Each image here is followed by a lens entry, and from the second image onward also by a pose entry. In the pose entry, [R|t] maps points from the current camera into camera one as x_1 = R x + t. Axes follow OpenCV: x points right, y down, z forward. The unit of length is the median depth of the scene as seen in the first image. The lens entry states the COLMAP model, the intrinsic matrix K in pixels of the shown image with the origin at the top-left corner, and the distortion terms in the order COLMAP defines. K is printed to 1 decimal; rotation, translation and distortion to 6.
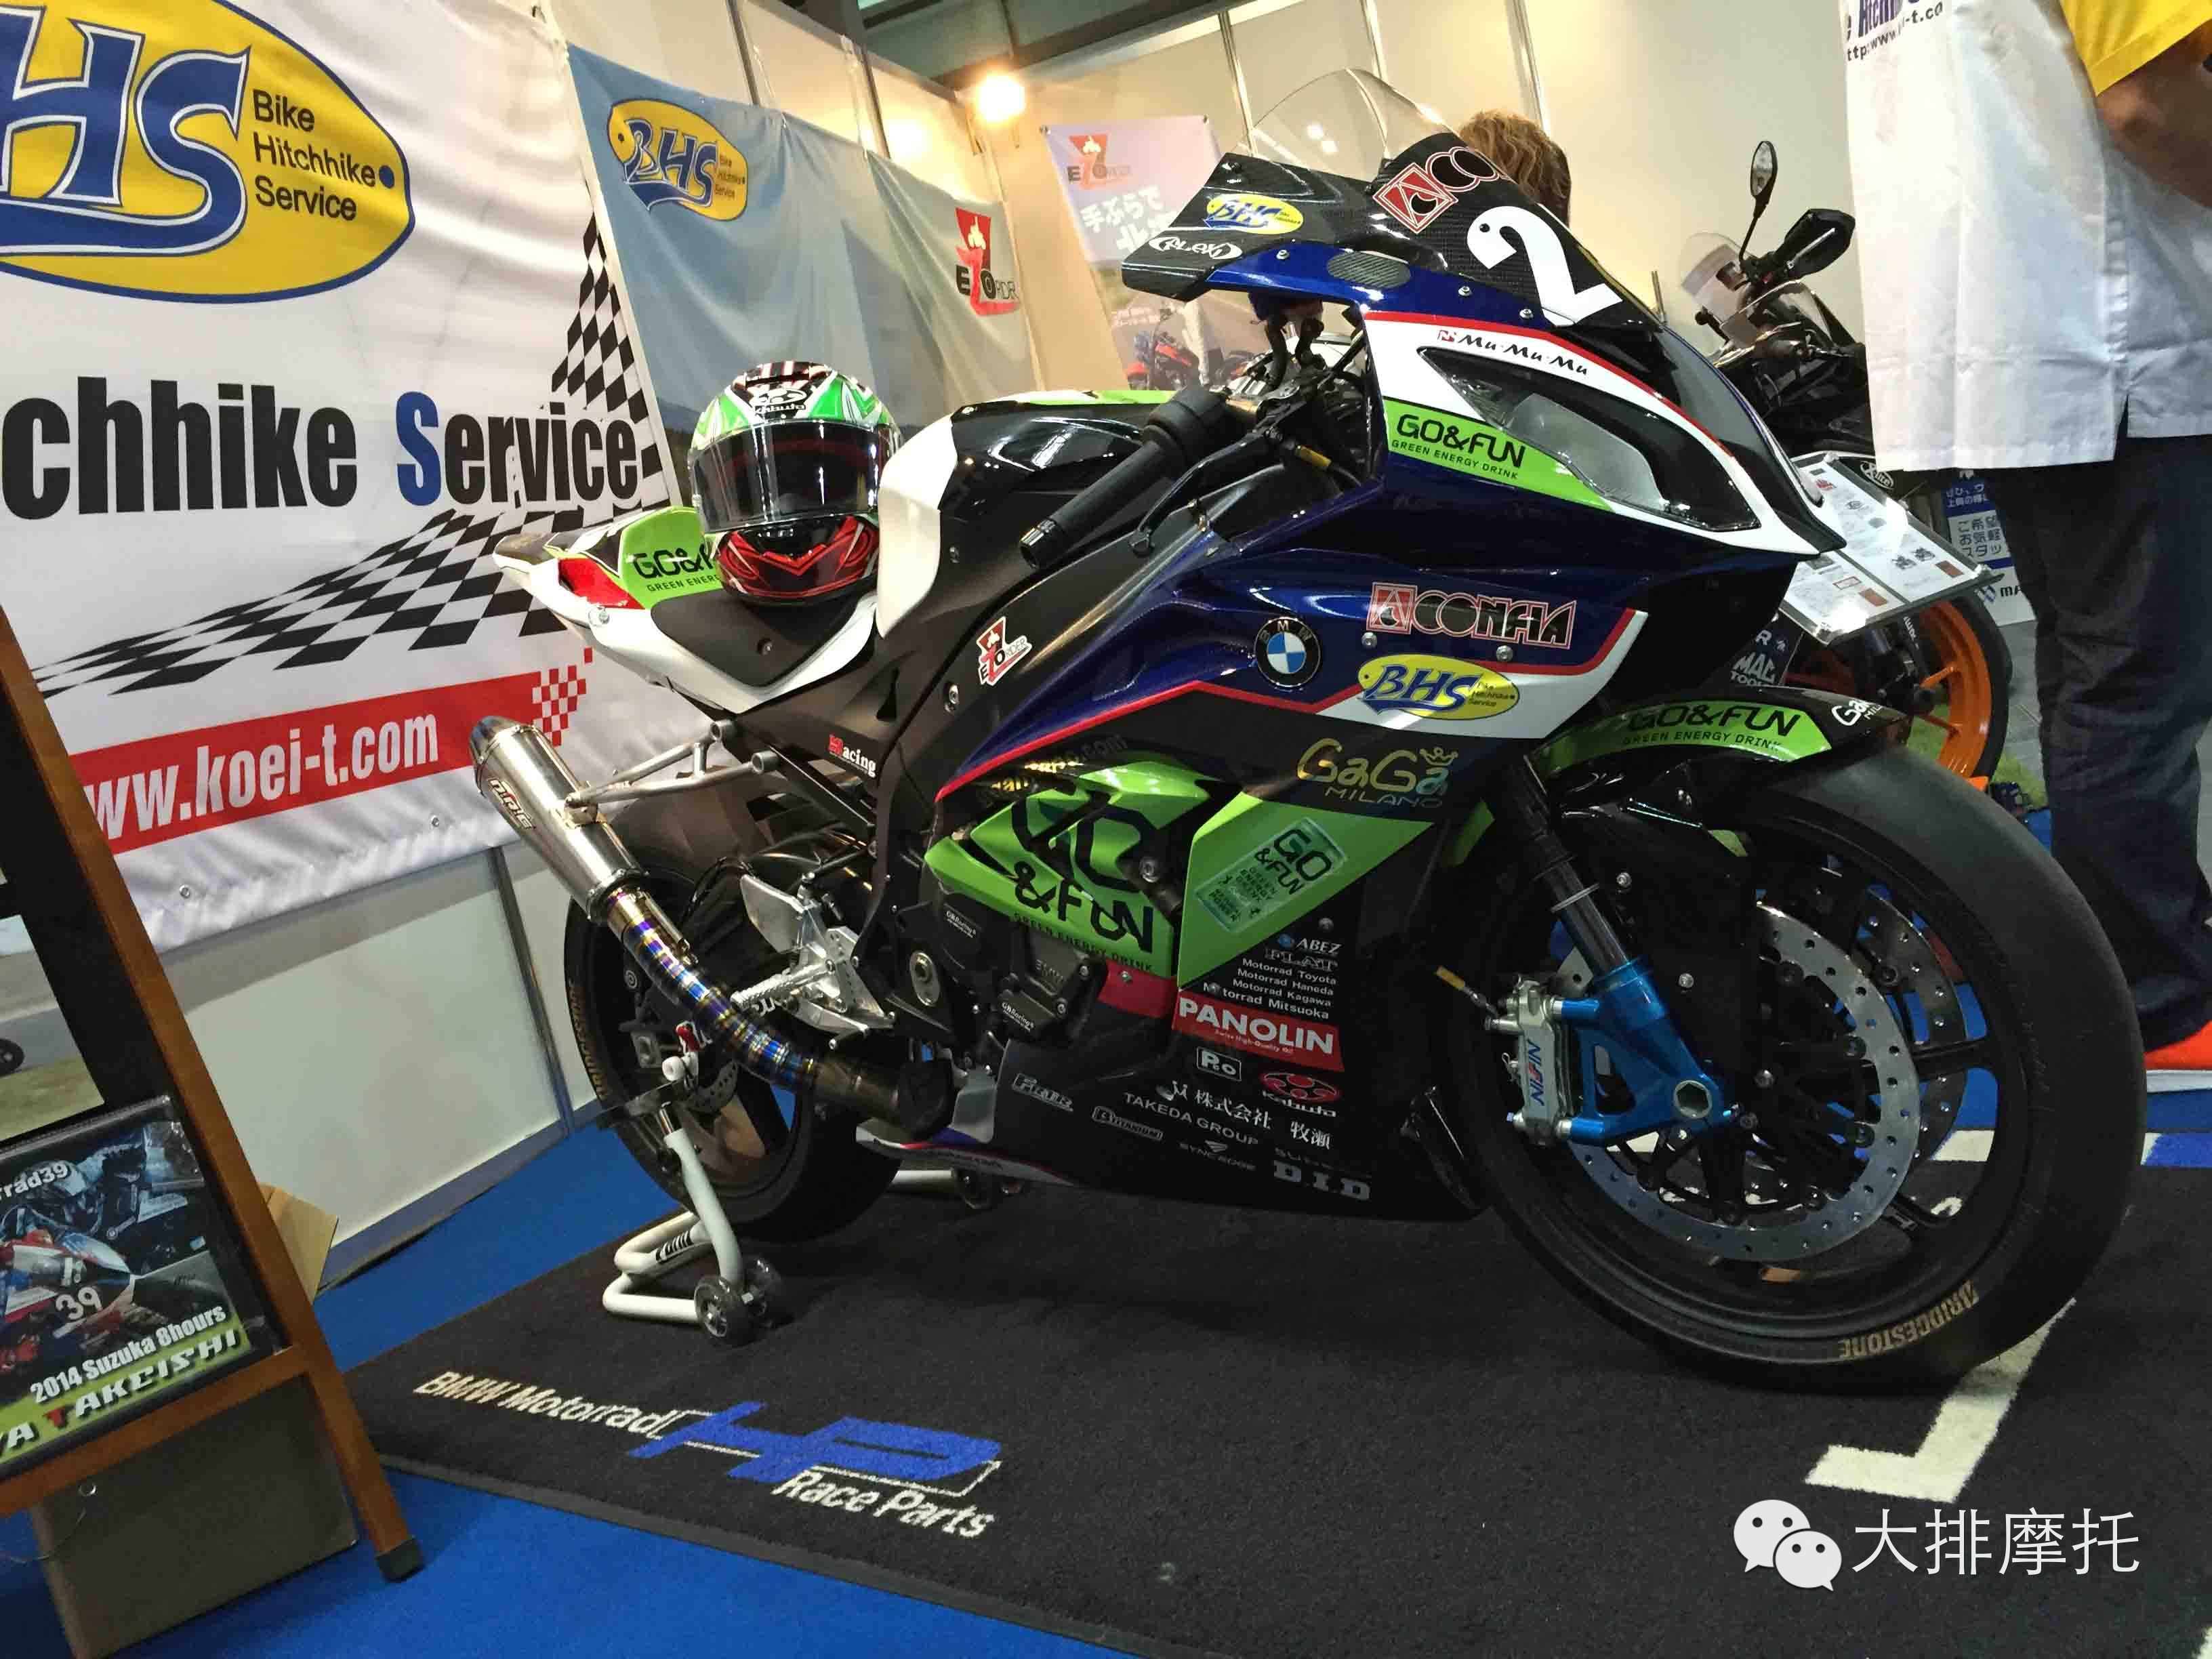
lens RADIAL K [[1899.0, 0, 1110.3], [0, 1899.0, 814.7], [0, 0, 1]] dist [0.084307, -0.117786]
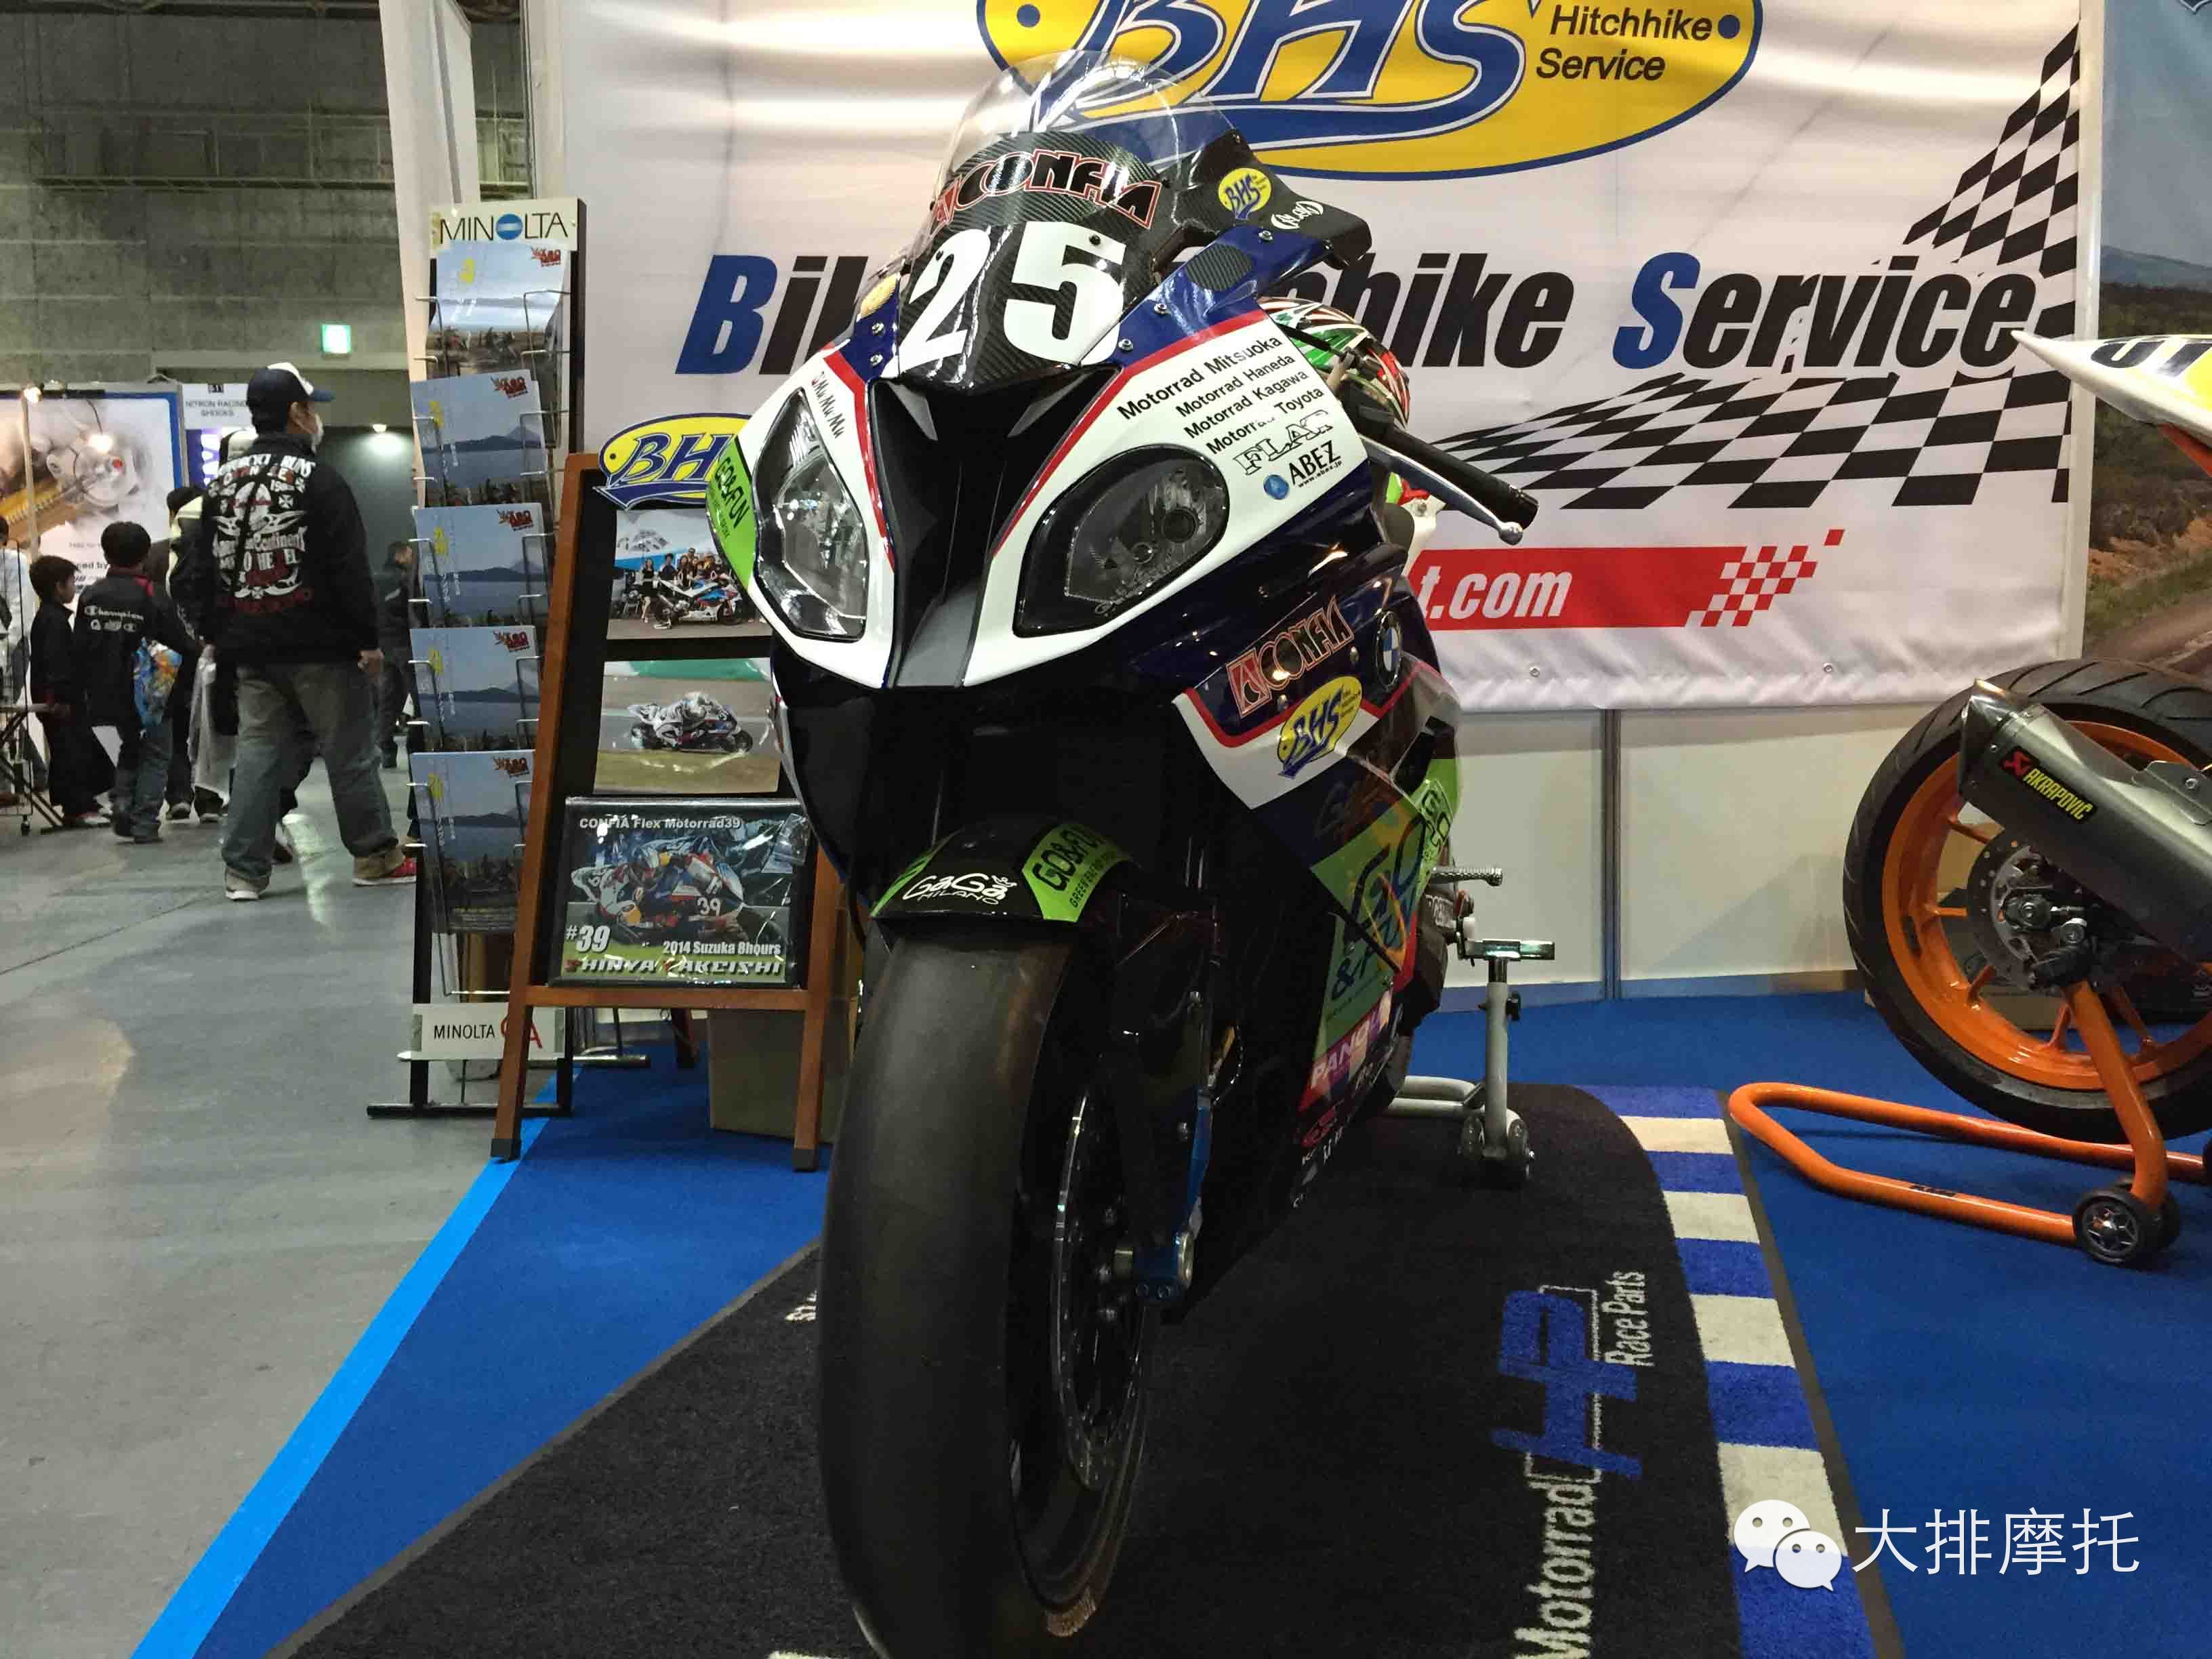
lens RADIAL K [[1899.0, 0, 1100.0], [0, 1899.0, 821.9], [0, 0, 1]] dist [0.084307, -0.117786]
pose [[0.432006, 0.289900, -0.854008, 0.487452], [-0.179932, 0.955597, 0.233365, -0.124071], [0.883739, 0.052848, 0.464986, 0.301853]]
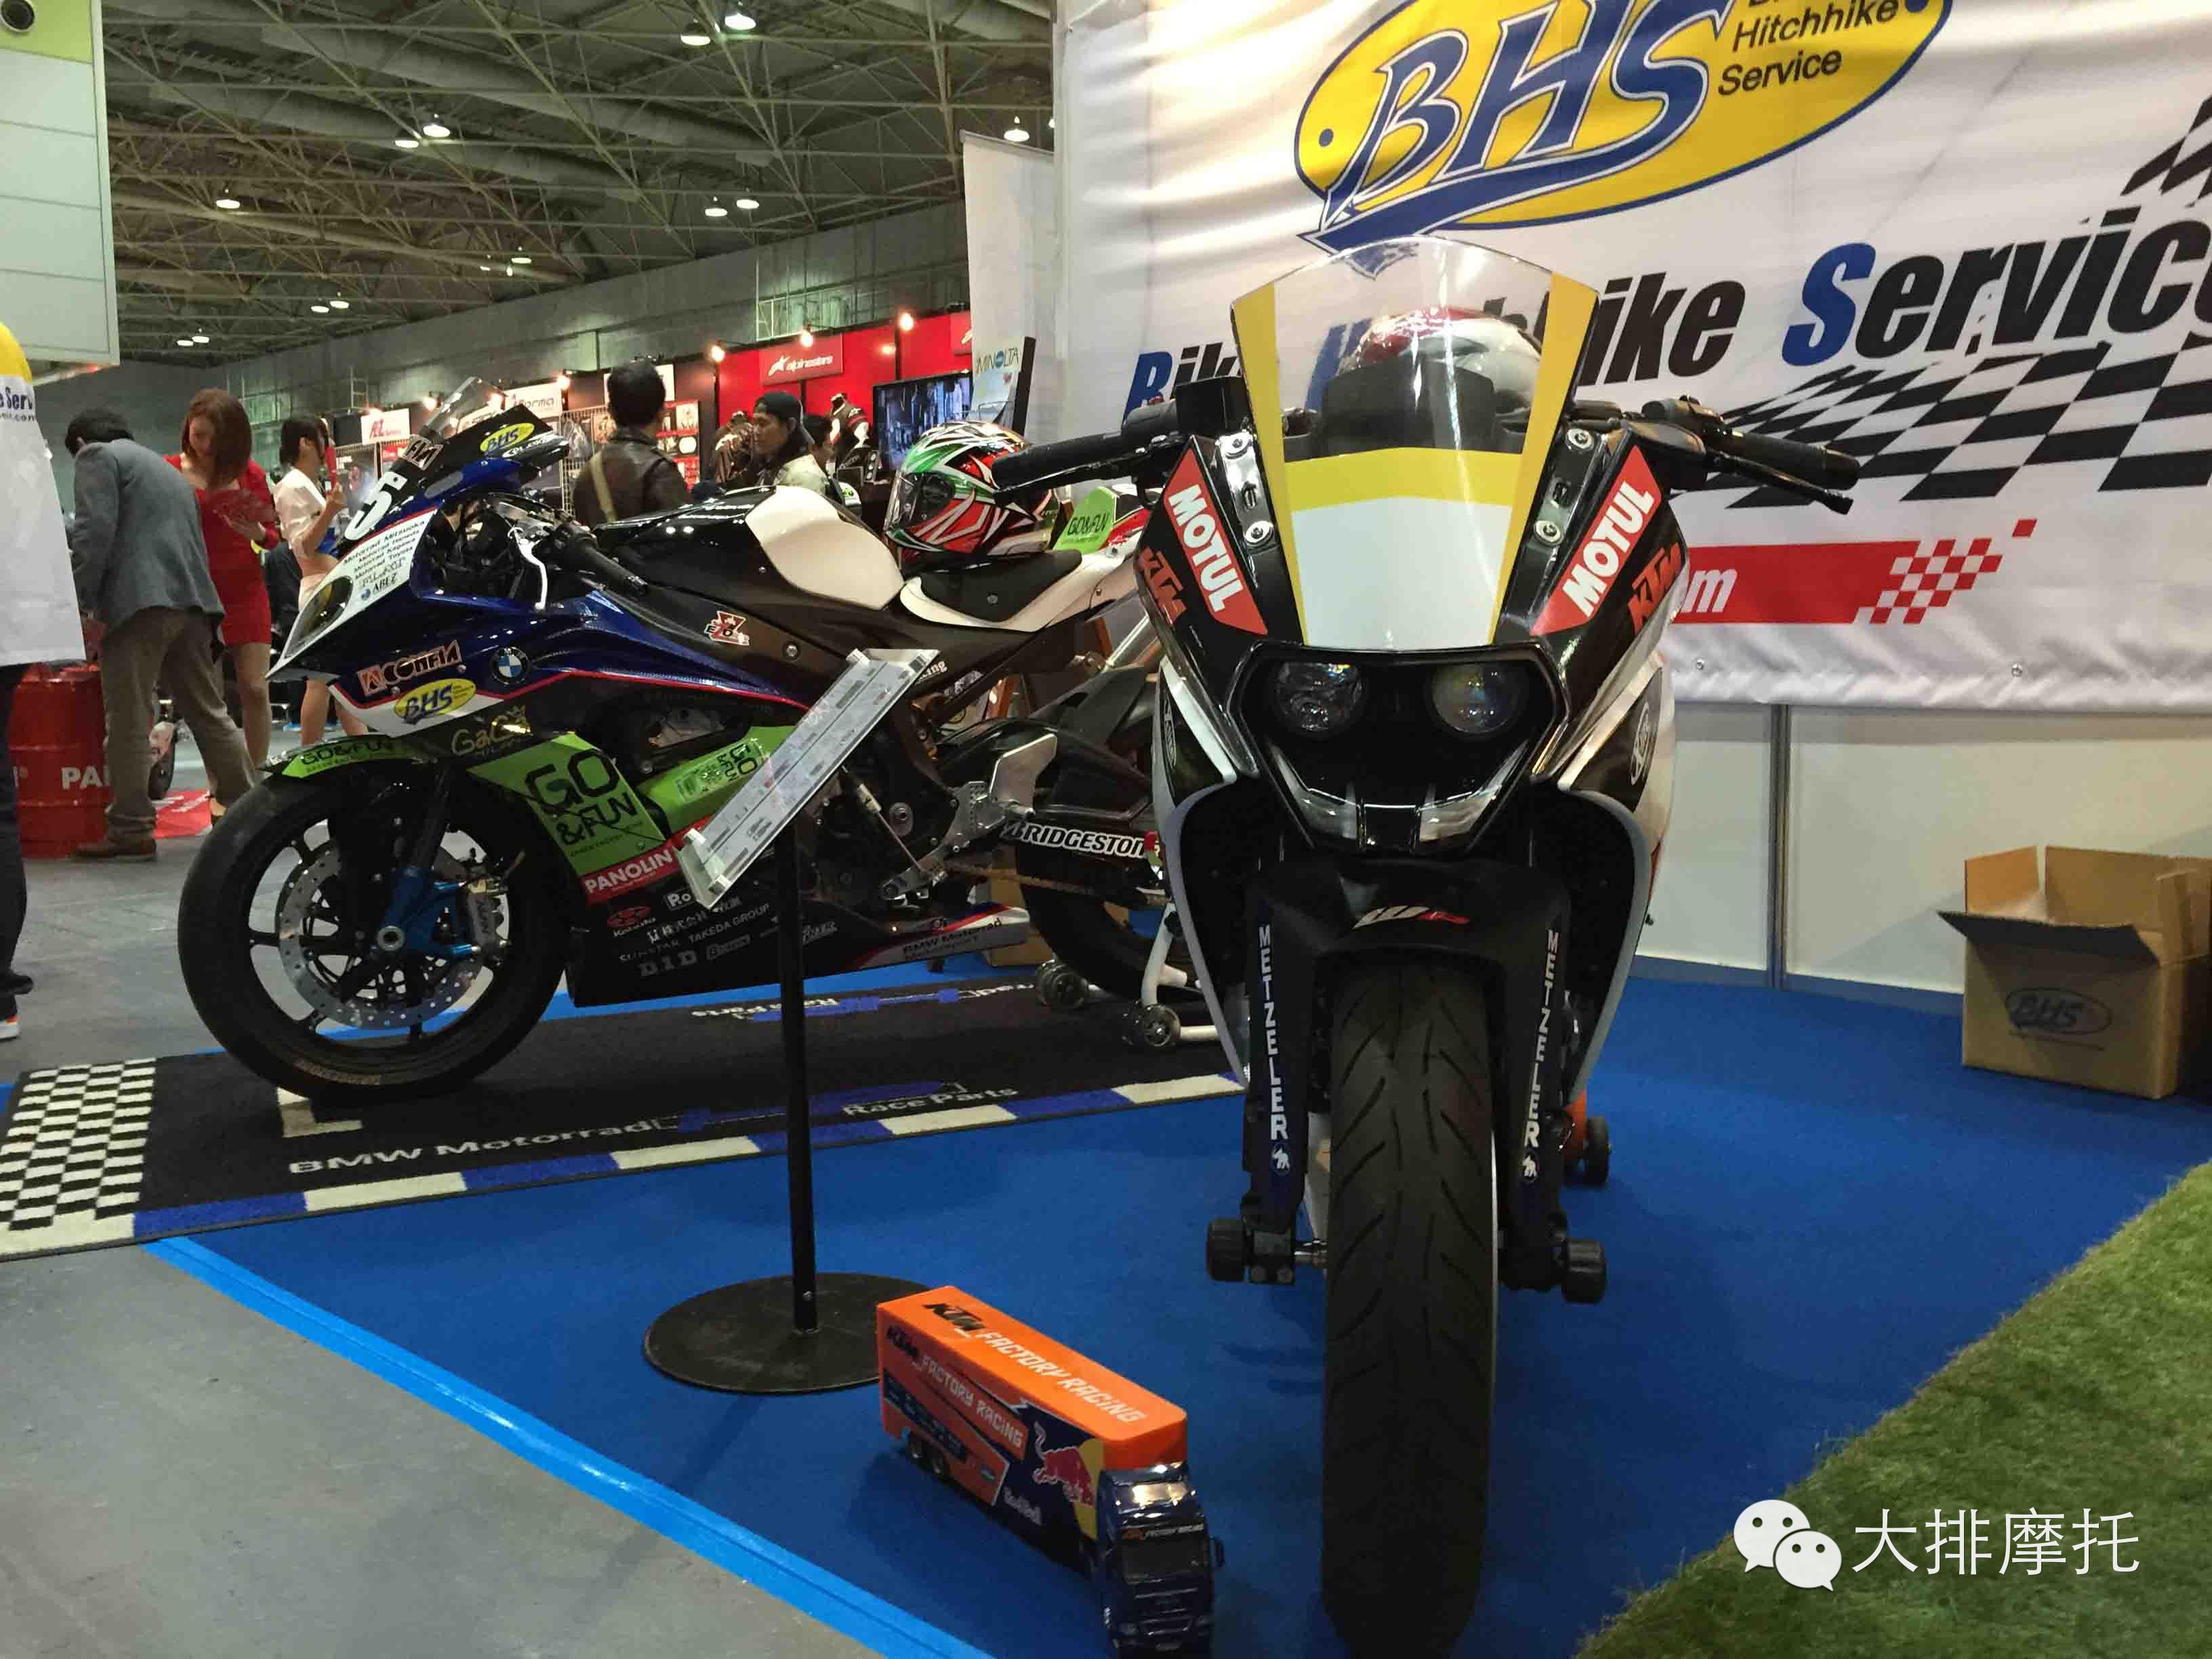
lens RADIAL K [[1899.0, 0, 1109.3], [0, 1899.0, 816.2], [0, 0, 1]] dist [0.084307, -0.117786]
pose [[-0.403003, 0.318877, -0.857850, 0.794246], [0.001075, 0.937501, 0.347980, -0.310677], [0.915198, 0.139315, -0.378159, 1.145796]]
